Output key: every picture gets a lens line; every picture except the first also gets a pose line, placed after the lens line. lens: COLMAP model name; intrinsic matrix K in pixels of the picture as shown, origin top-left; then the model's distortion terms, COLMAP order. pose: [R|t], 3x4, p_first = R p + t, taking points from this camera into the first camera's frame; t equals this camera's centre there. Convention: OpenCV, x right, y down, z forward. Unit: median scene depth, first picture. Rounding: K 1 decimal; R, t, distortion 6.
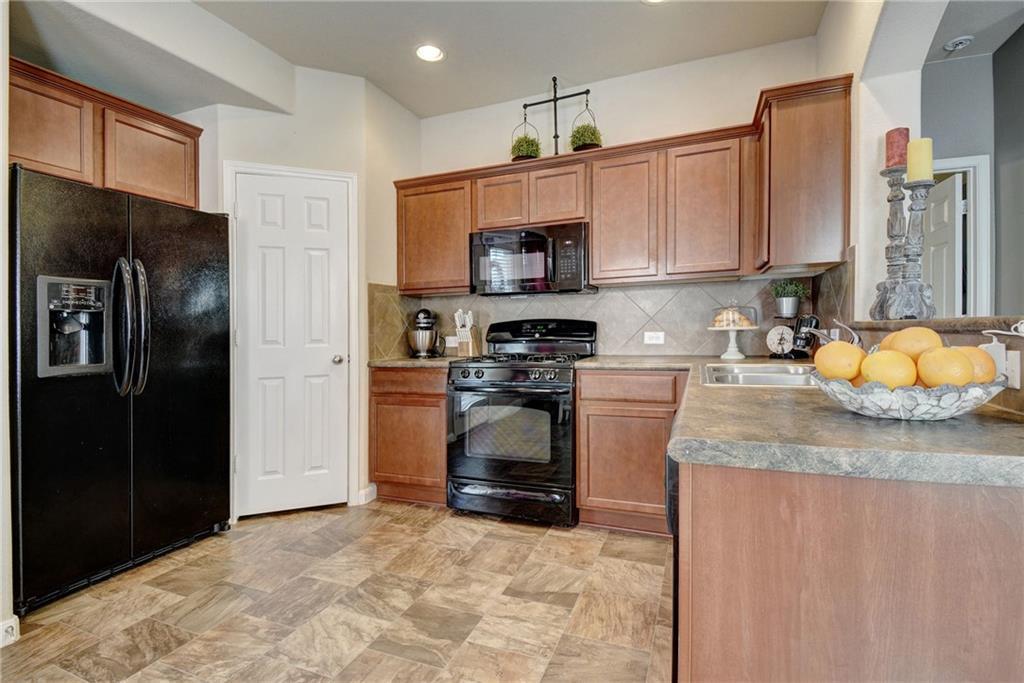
lens RADIAL K [[468.6, 0, 494.5], [0, 468.6, 329.8], [0, 0, 1]] dist [0.008956, -0.001333]
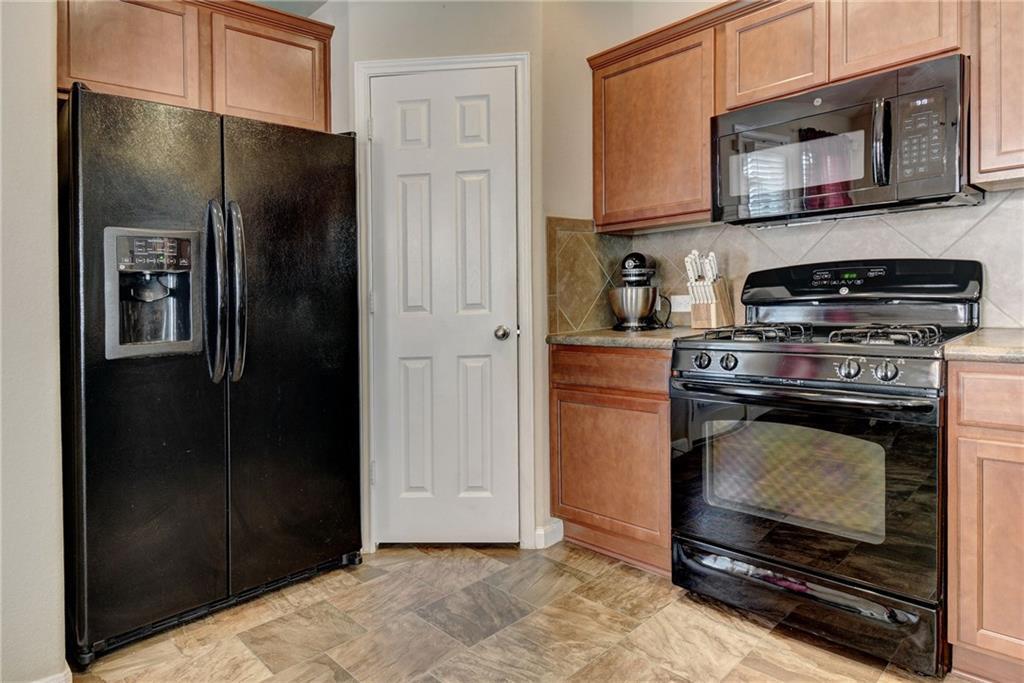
lens RADIAL K [[573.4, 0, 487.5], [0, 573.4, 311.2], [0, 0, 1]] dist [0.022331, -0.022721]
pose [[0.905446, -0.004340, -0.424440, -0.002031], [0.021058, 0.999176, 0.034705, 0.004134], [0.423940, -0.040361, 0.904791, 0.253339]]
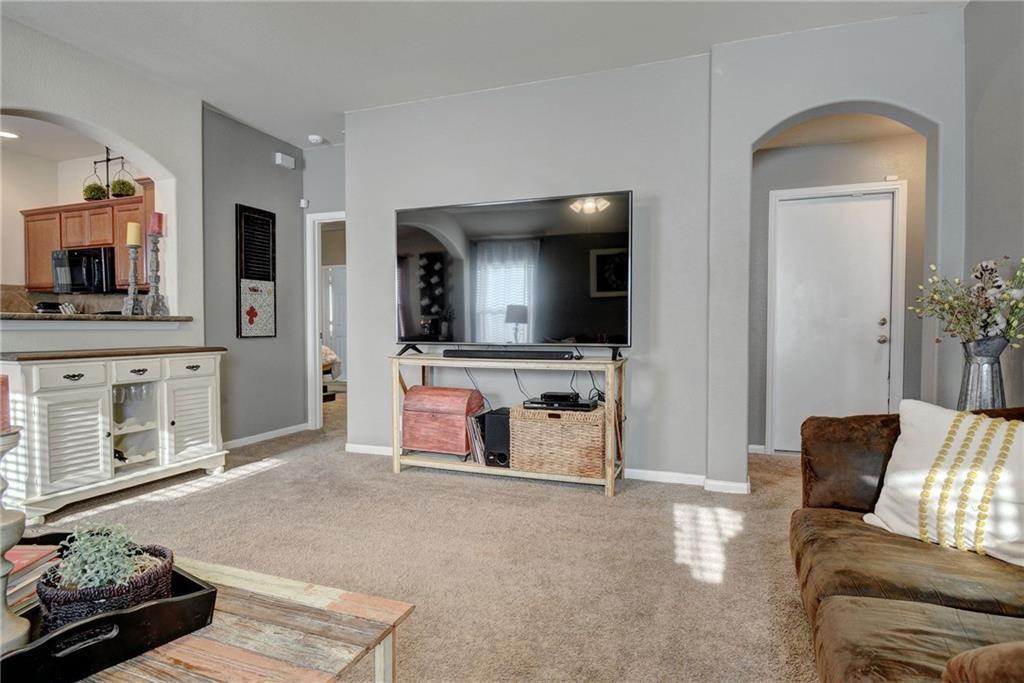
lens RADIAL K [[529.7, 0, 526.0], [0, 529.7, 357.4], [0, 0, 1]] dist [-0.007792, -0.008985]
pose [[0.999091, 0.021939, 0.036553, 1.535144], [-0.024172, 0.997795, 0.061809, -0.012603], [-0.035117, -0.062636, 0.997418, -0.783485]]
